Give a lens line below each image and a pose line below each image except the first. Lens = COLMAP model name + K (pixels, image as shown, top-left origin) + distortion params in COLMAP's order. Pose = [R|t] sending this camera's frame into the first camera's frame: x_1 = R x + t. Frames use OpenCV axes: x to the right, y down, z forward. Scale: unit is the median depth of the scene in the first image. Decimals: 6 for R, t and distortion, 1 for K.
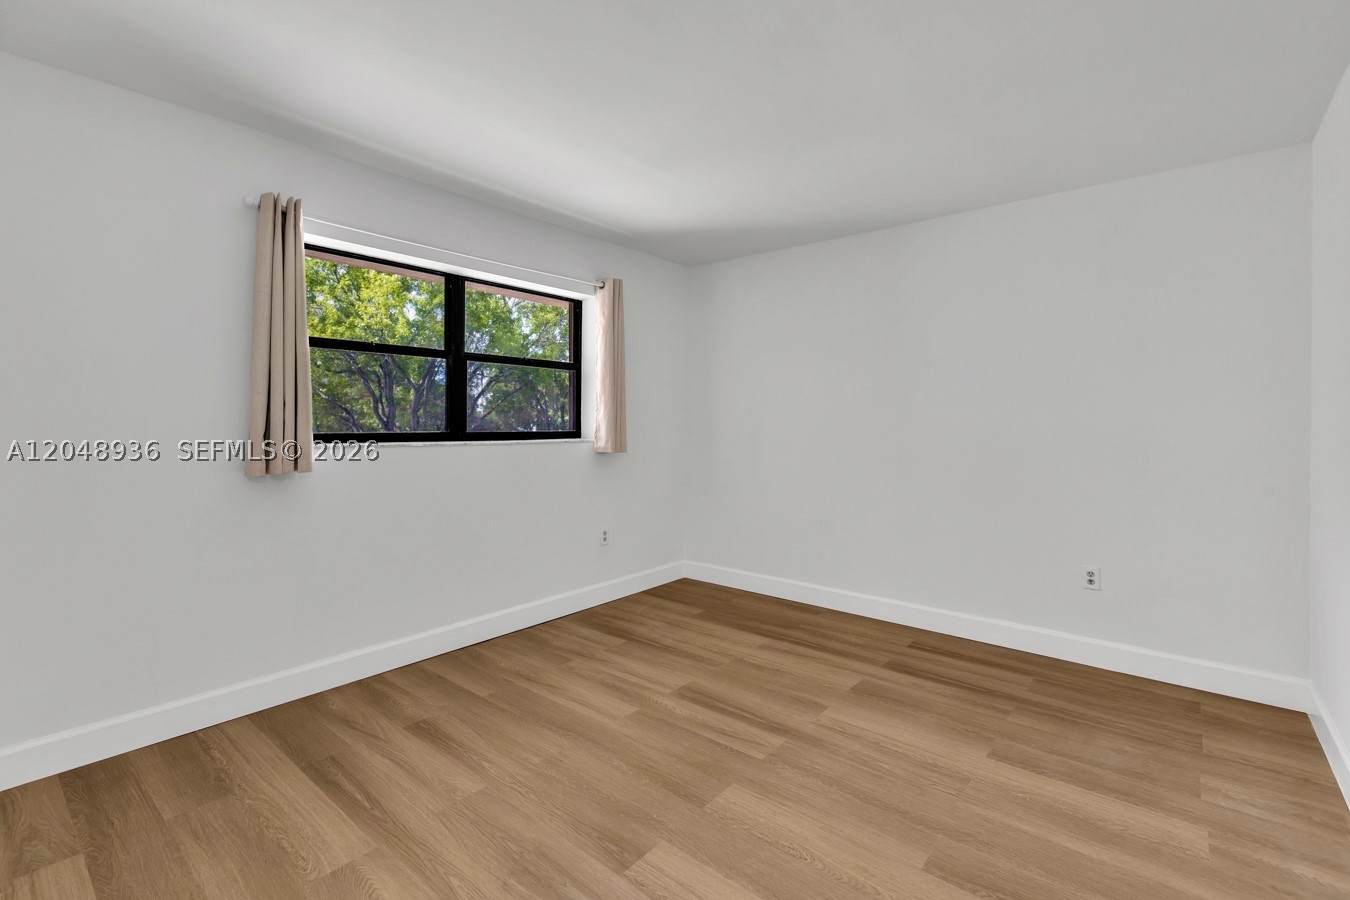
lens RADIAL K [[603.3, 0, 676.6], [0, 603.3, 453.7], [0, 0, 1]] dist [0.001711, -0.000384]
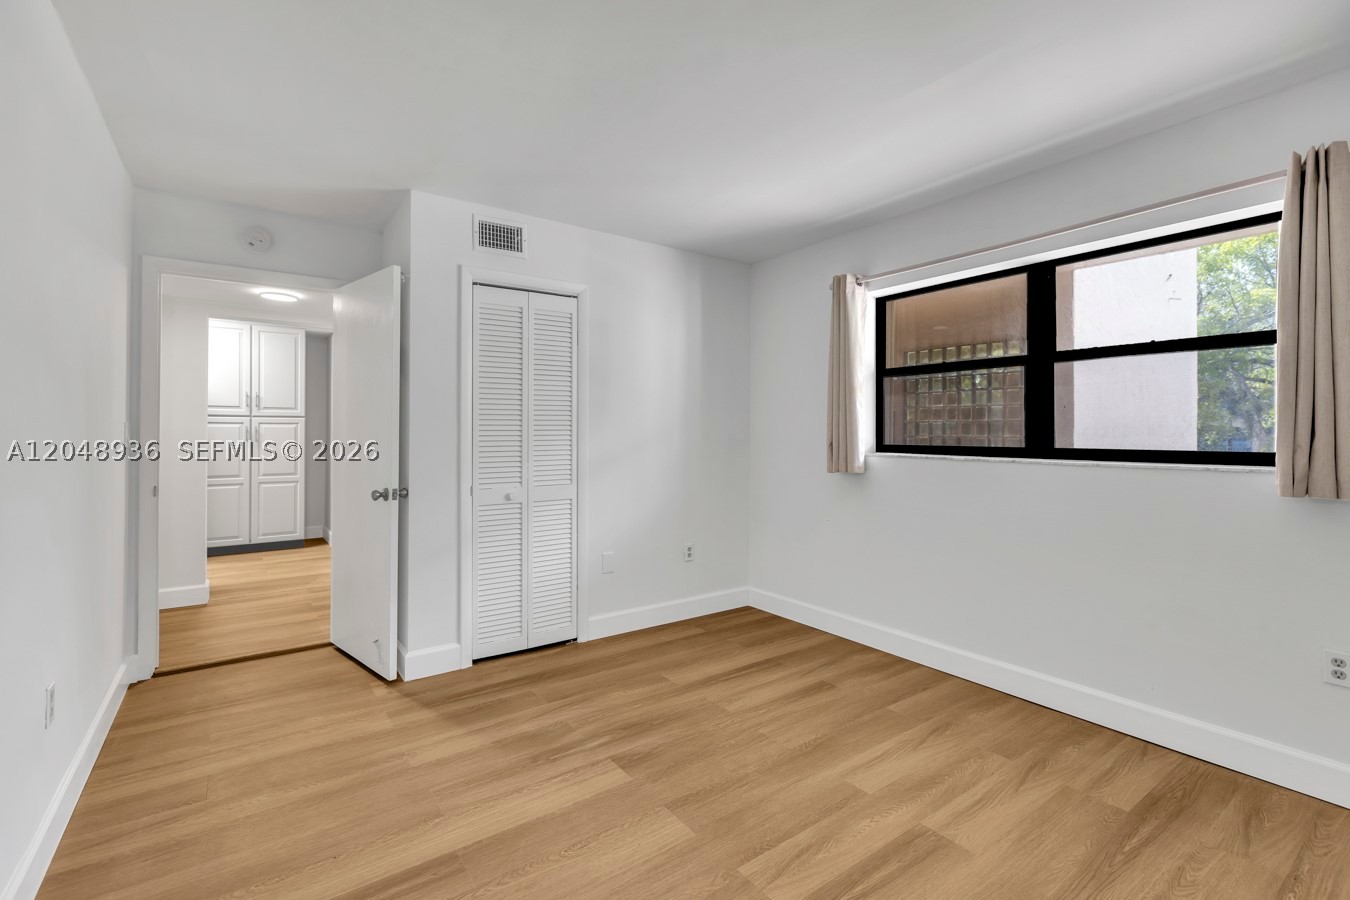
lens RADIAL K [[603.3, 0, 676.6], [0, 603.3, 453.7], [0, 0, 1]] dist [0.001711, -0.000384]
pose [[-0.248496, 0.026475, -0.968271, 0.703627], [-0.053224, 0.997743, 0.040941, -0.042215], [0.967170, 0.061709, -0.246526, 0.849196]]
